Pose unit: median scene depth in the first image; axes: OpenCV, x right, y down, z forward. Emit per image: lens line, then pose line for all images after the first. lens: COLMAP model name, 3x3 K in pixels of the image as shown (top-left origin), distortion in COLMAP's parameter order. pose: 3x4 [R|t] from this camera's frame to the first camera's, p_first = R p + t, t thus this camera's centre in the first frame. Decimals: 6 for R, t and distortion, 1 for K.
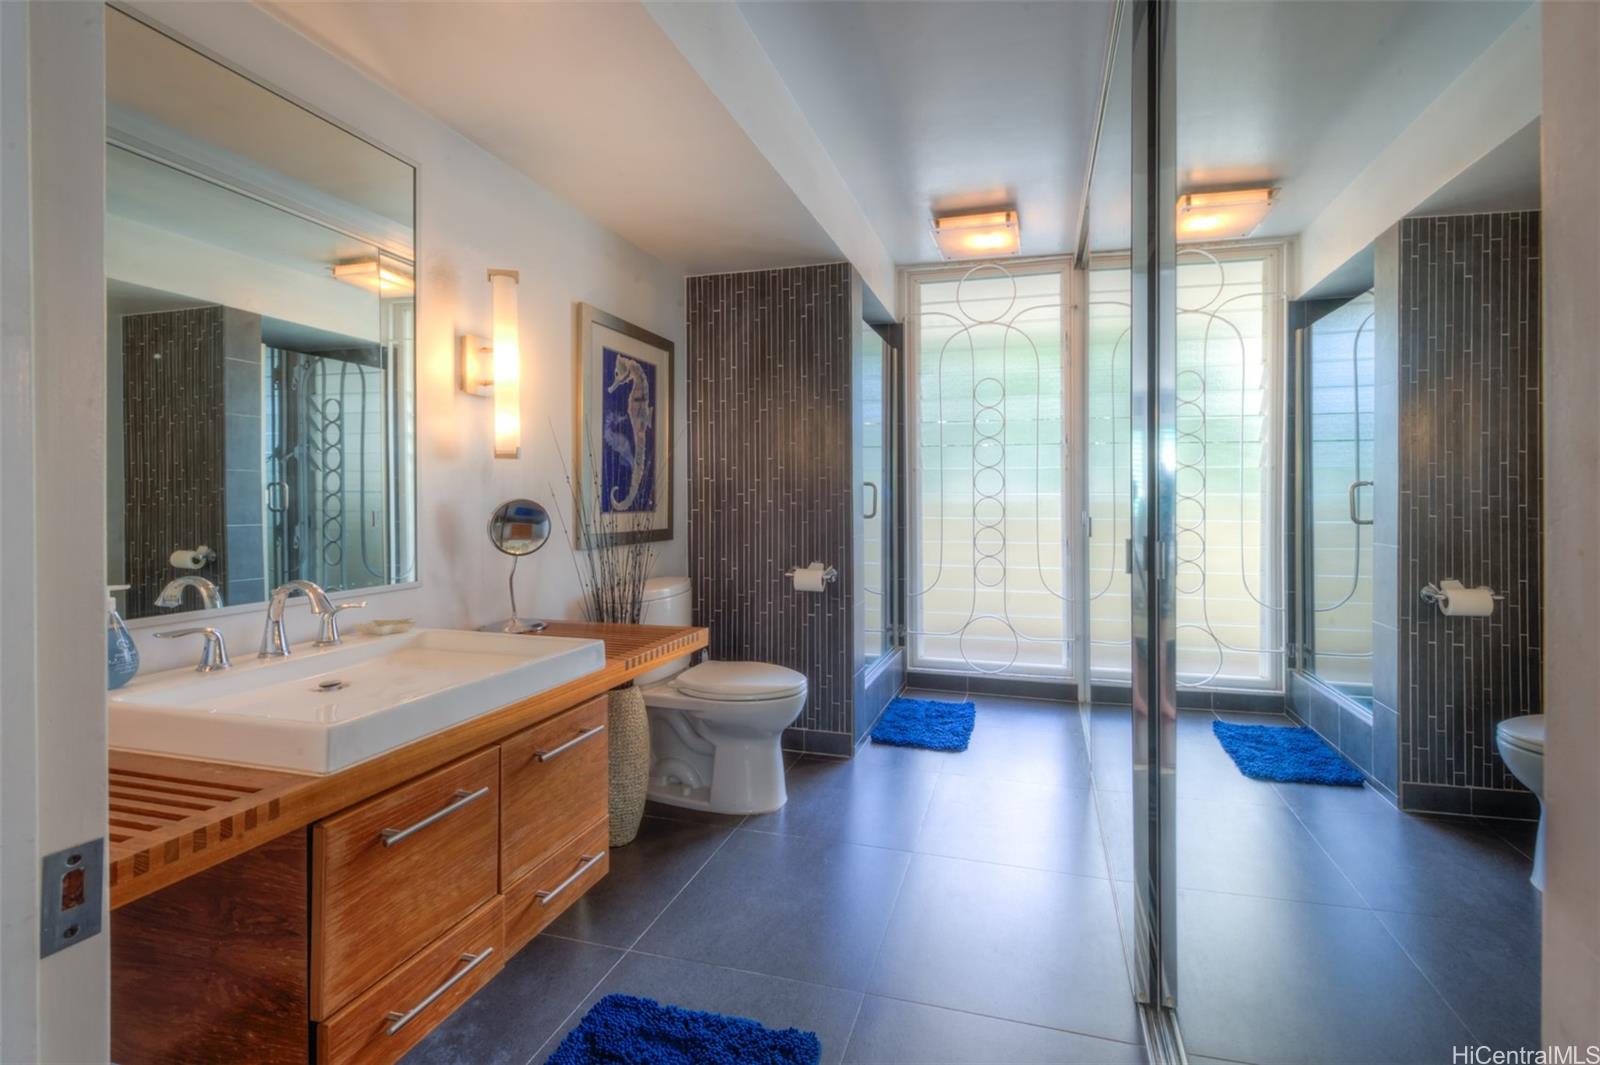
lens RADIAL K [[663.0, 0, 850.8], [0, 663.0, 495.1], [0, 0, 1]] dist [0.002214, -0.000597]
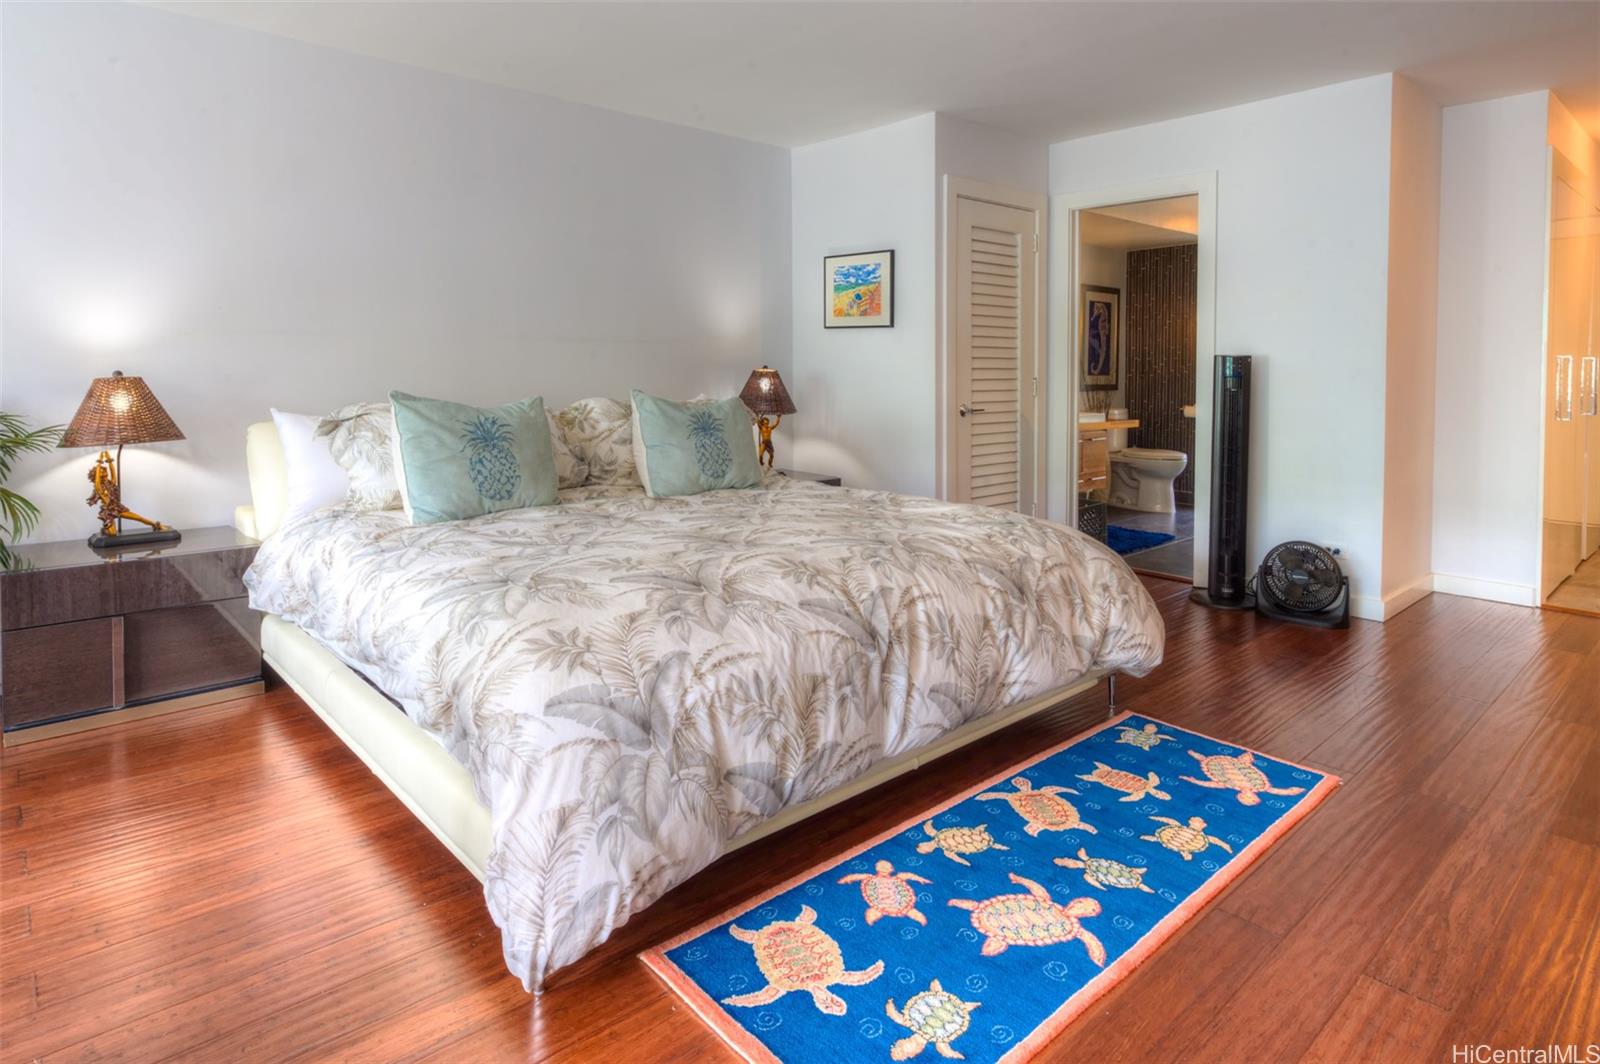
lens RADIAL K [[861.7, 0, 791.7], [0, 861.7, 398.2], [0, 0, 1]] dist [0.006830, 0.001117]
pose [[0.844426, 0.024803, -0.535098, 0.306397], [-0.001470, 0.999031, 0.043987, -0.019899], [0.535671, -0.036357, 0.843644, -1.802750]]
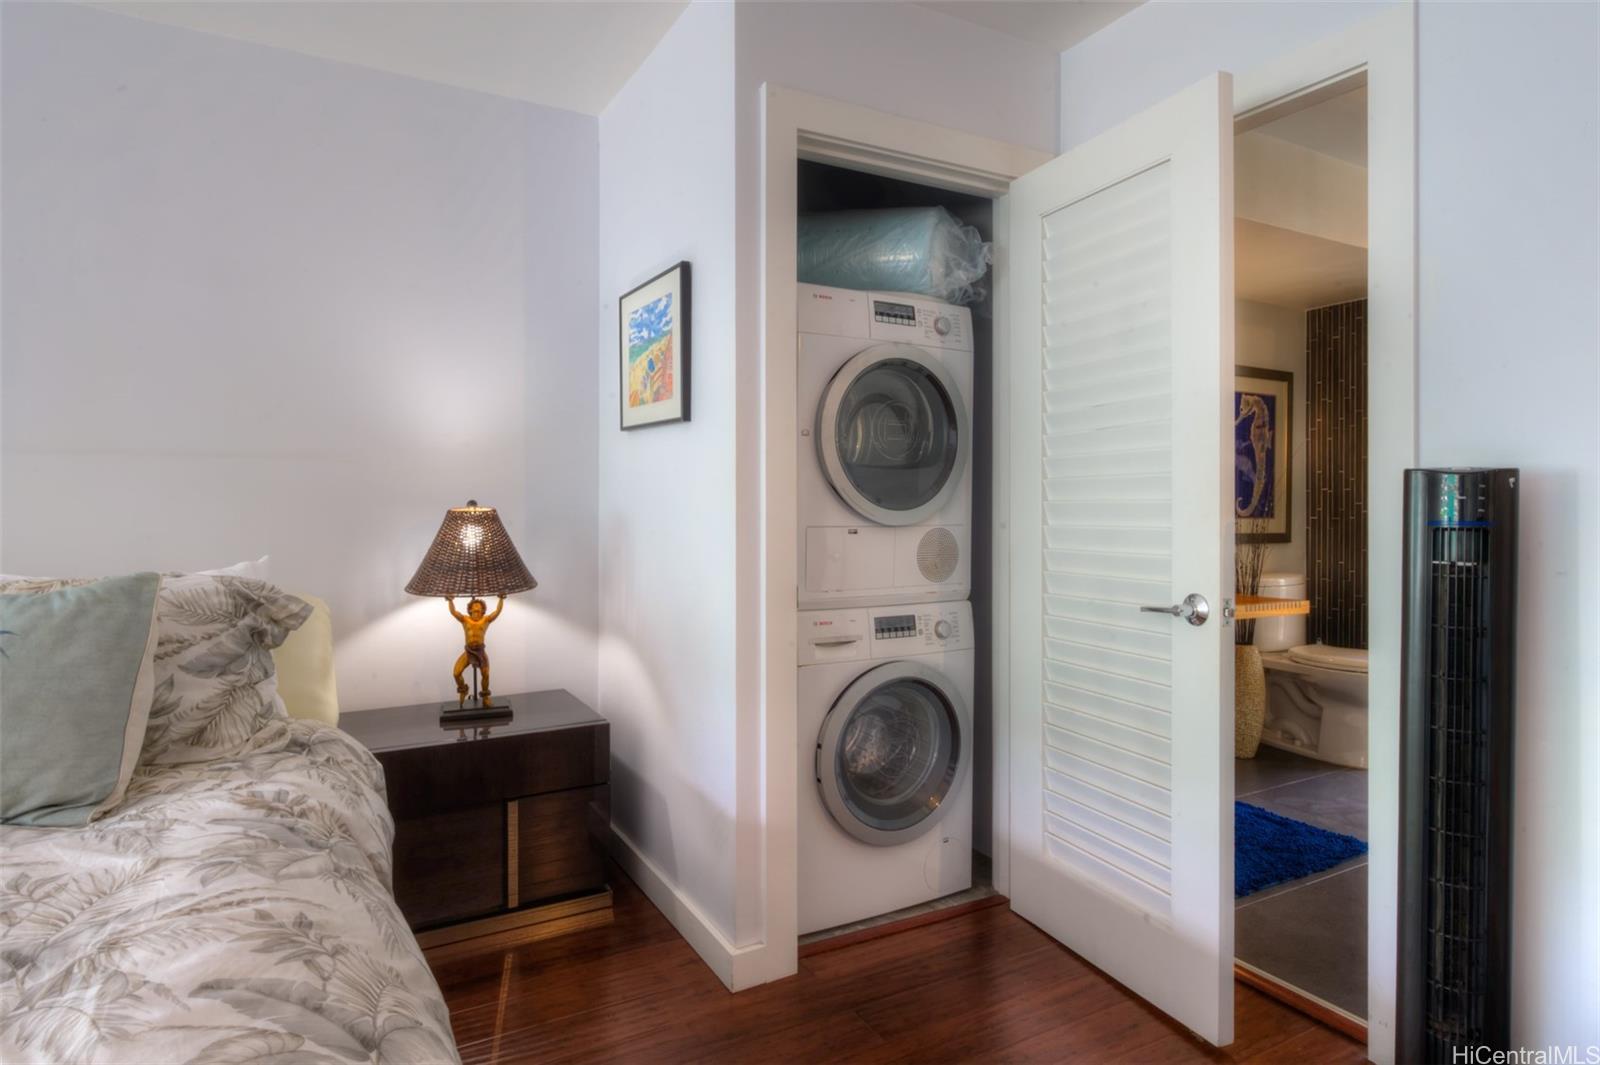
lens RADIAL K [[879.5, 0, 838.8], [0, 879.5, 513.1], [0, 0, 1]] dist [0.004909, 0.000633]
pose [[0.721324, 0.011215, -0.692507, 0.246388], [0.000175, 0.999866, 0.016374, -0.010632], [0.692598, -0.011932, 0.721226, -0.711599]]
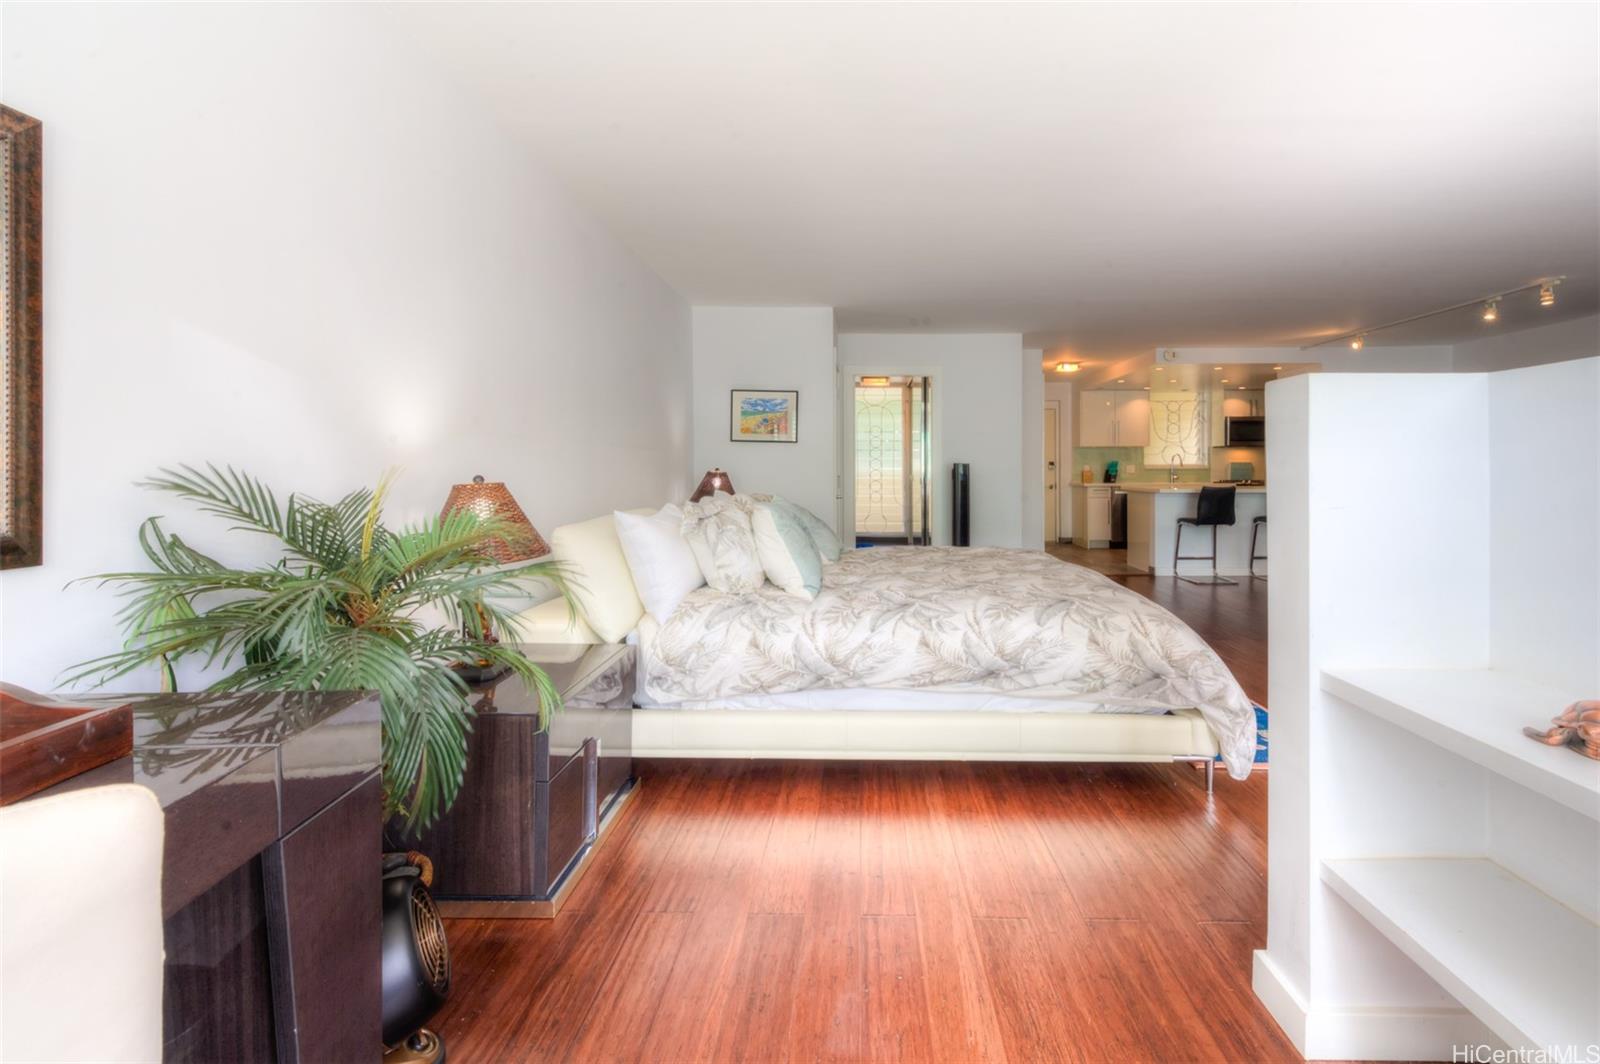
lens RADIAL K [[663.0, 0, 824.3], [0, 663.0, 477.6], [0, 0, 1]] dist [0.002214, -0.000597]
pose [[0.973518, 0.004069, 0.228574, -0.858094], [-0.009101, 0.999739, 0.020966, -0.023595], [-0.228429, -0.022491, 0.973301, -2.206167]]
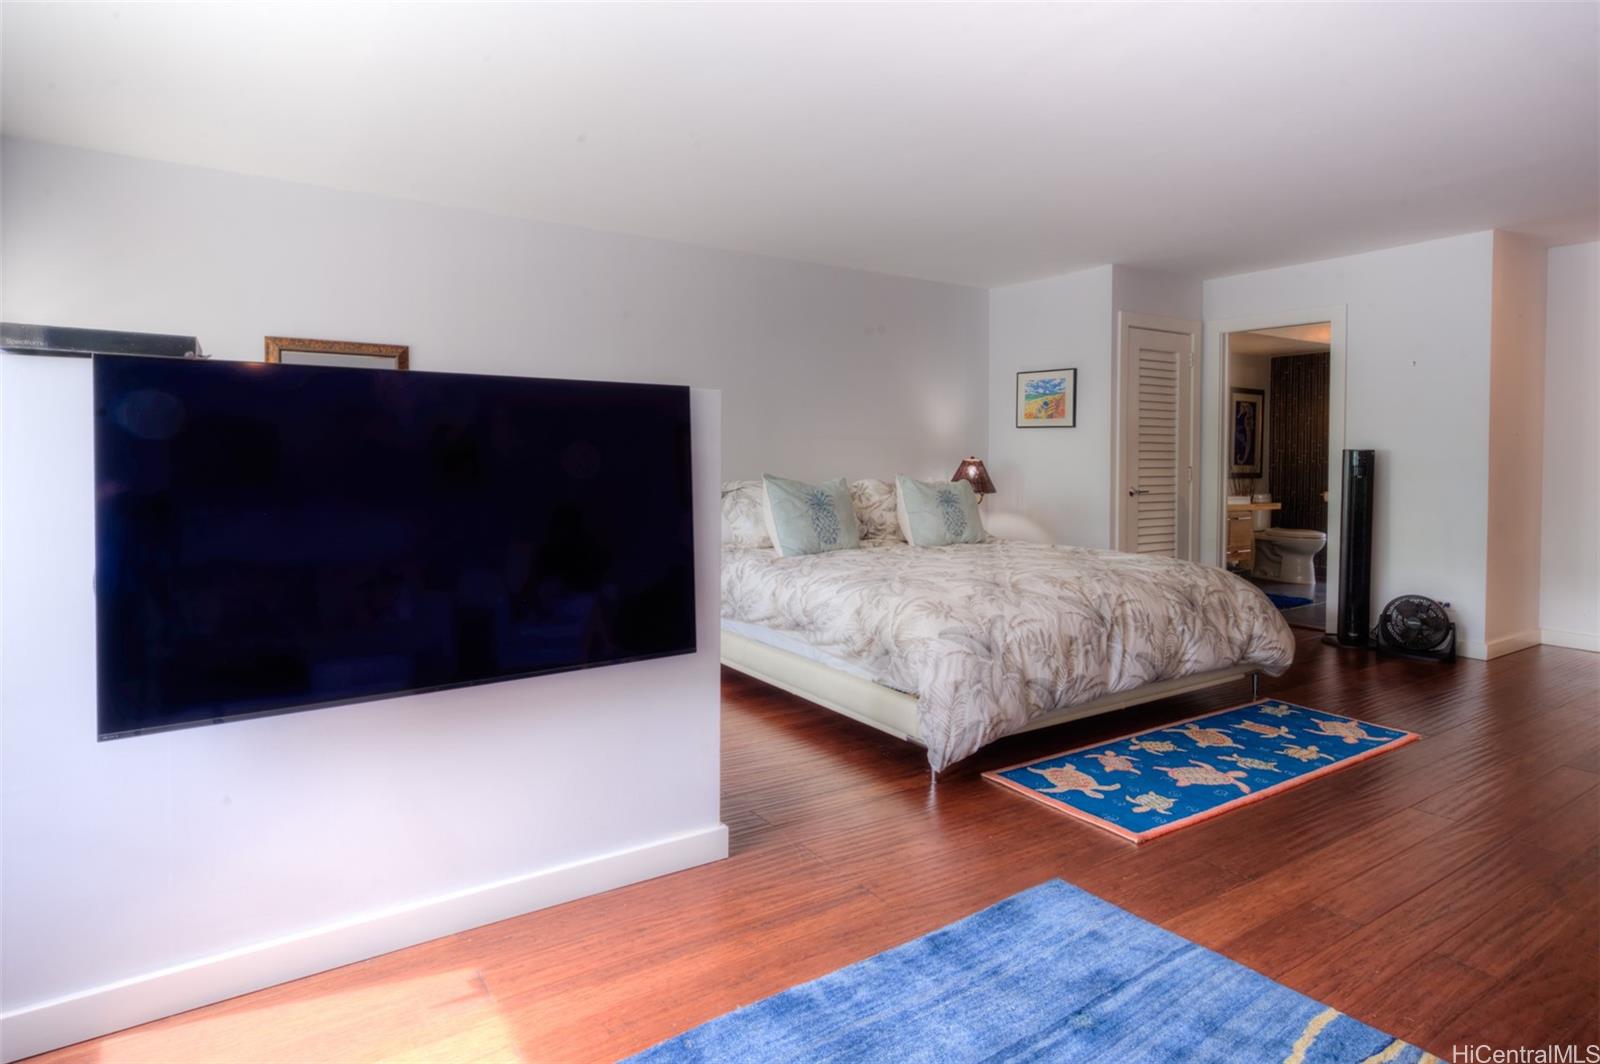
lens RADIAL K [[861.7, 0, 771.5], [0, 861.7, 479.3], [0, 0, 1]] dist [0.006830, 0.001117]
pose [[0.750265, 0.025687, -0.660638, 0.450388], [-0.002899, 0.999363, 0.035565, -0.029048], [0.661131, -0.024768, 0.749861, -2.467391]]
